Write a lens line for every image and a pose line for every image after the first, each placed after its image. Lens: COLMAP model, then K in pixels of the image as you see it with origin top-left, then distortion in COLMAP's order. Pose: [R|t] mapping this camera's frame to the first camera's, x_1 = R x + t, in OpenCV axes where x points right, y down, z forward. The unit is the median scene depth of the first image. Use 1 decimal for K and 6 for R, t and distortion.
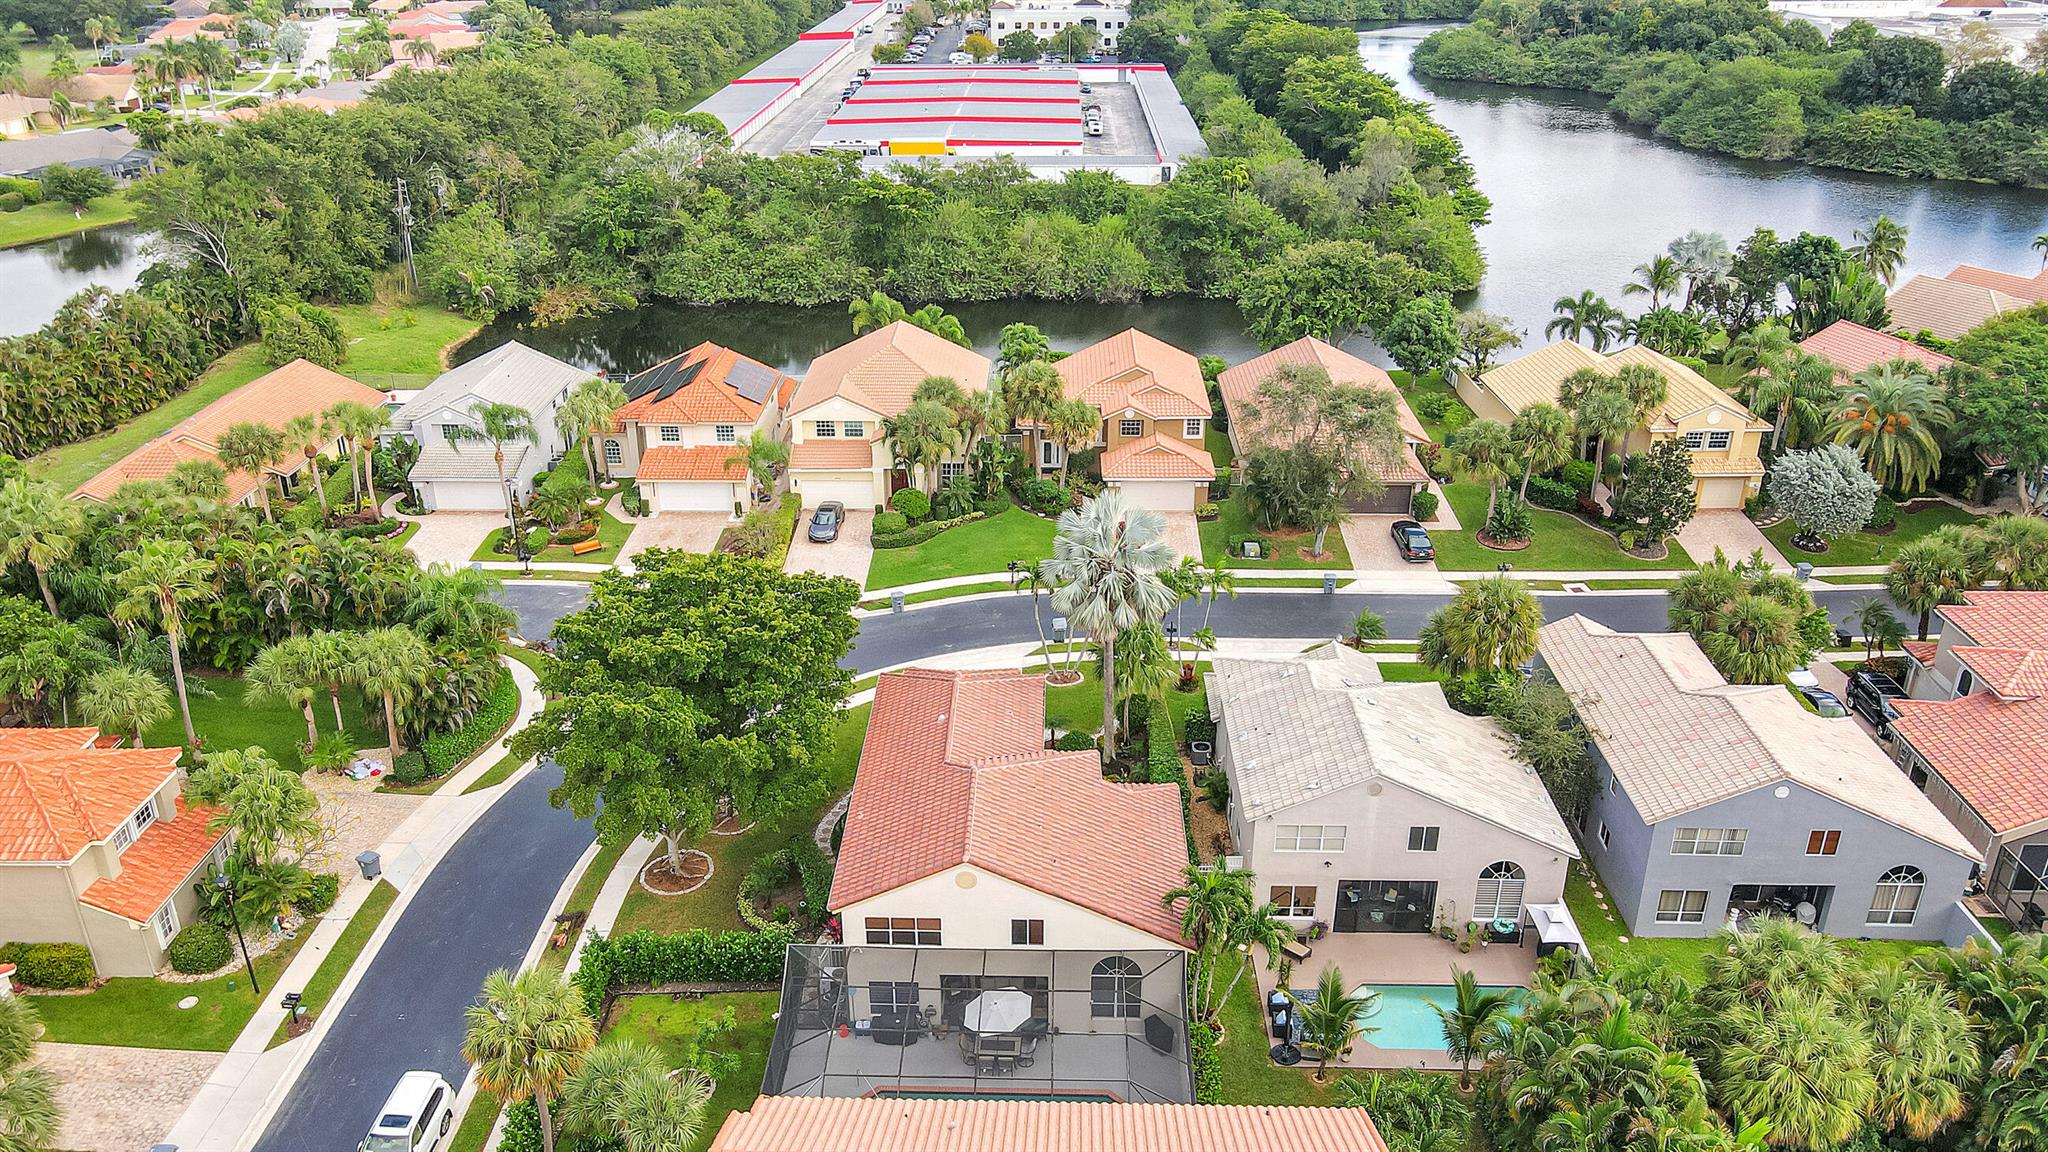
lens RADIAL K [[1523.7, 0, 1010.1], [0, 1523.7, 577.9], [0, 0, 1]] dist [0.003236, 0.012163]
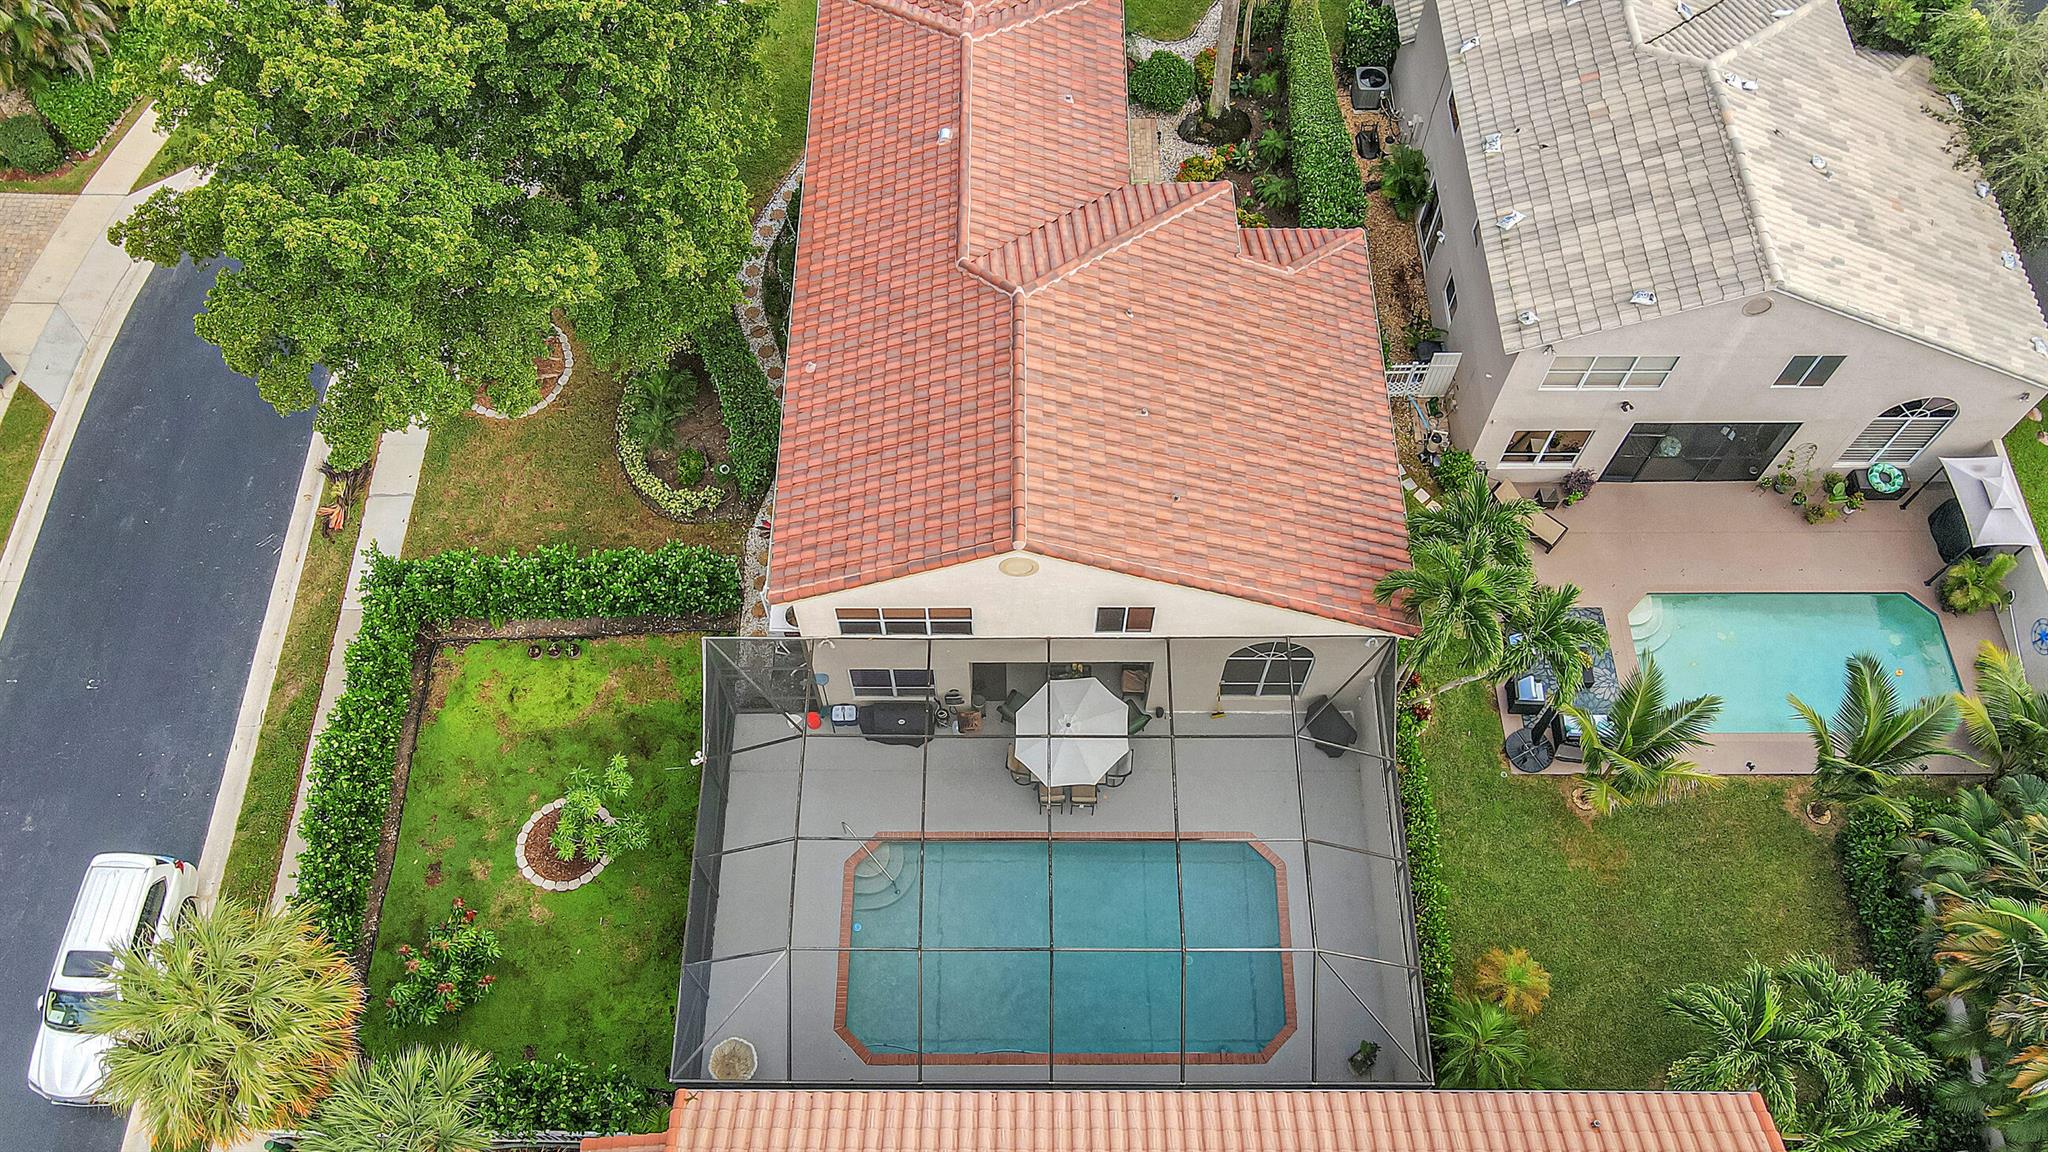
lens RADIAL K [[1523.7, 0, 1010.4], [0, 1523.7, 577.1], [0, 0, 1]] dist [0.003236, 0.012163]
pose [[0.999591, -0.023025, 0.016971, -0.034997], [0.008354, 0.802441, 0.596673, -0.103173], [-0.027357, -0.596287, 0.802305, 0.481822]]
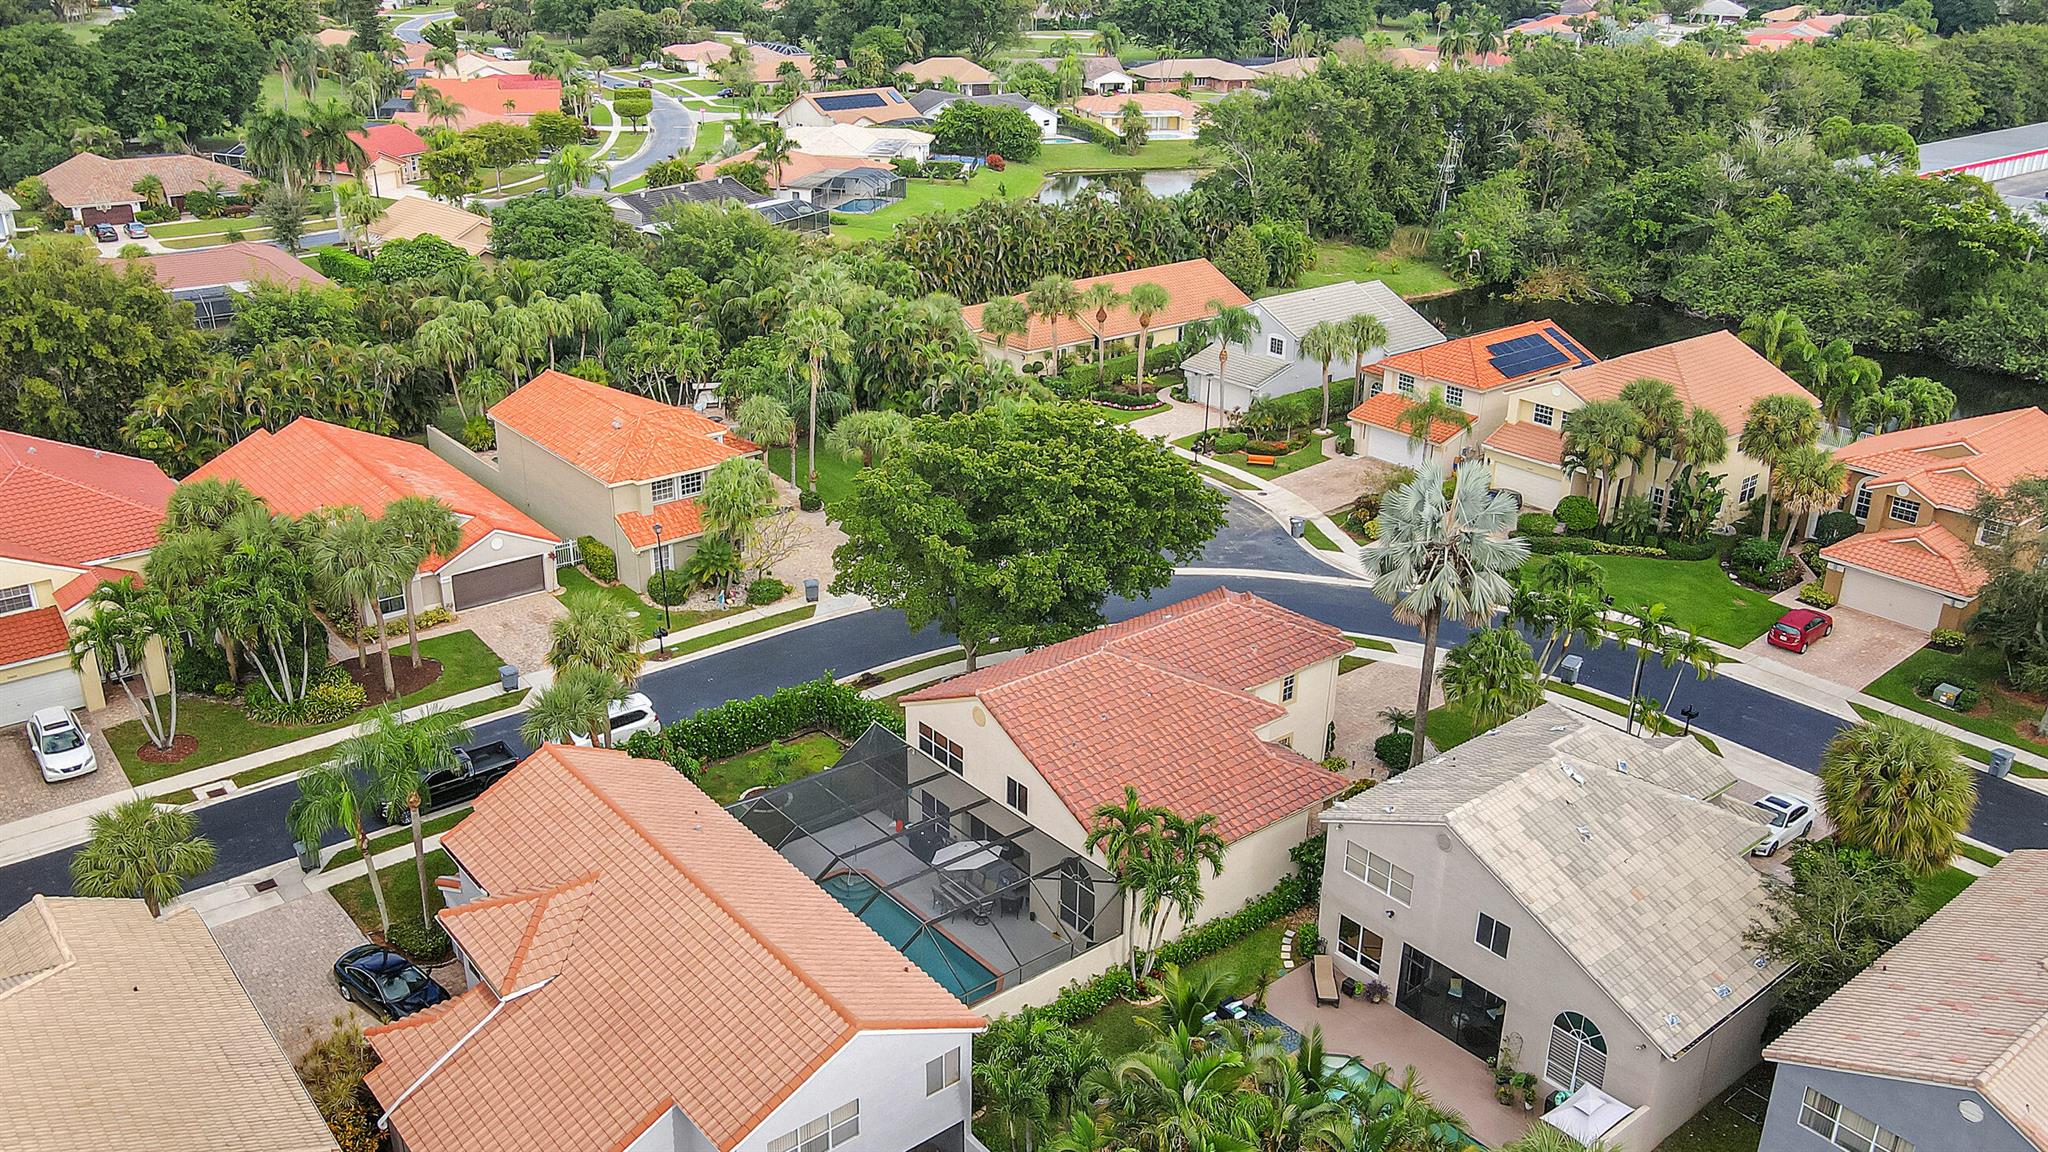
lens RADIAL K [[1621.5, 0, 1015.9], [0, 1621.5, 577.0], [0, 0, 1]] dist [0.007339, 0.008805]
pose [[0.656753, 0.305404, -0.689495, 0.599374], [-0.328627, 0.938845, 0.102830, -0.006968], [0.678734, 0.159053, 0.716954, 0.194350]]
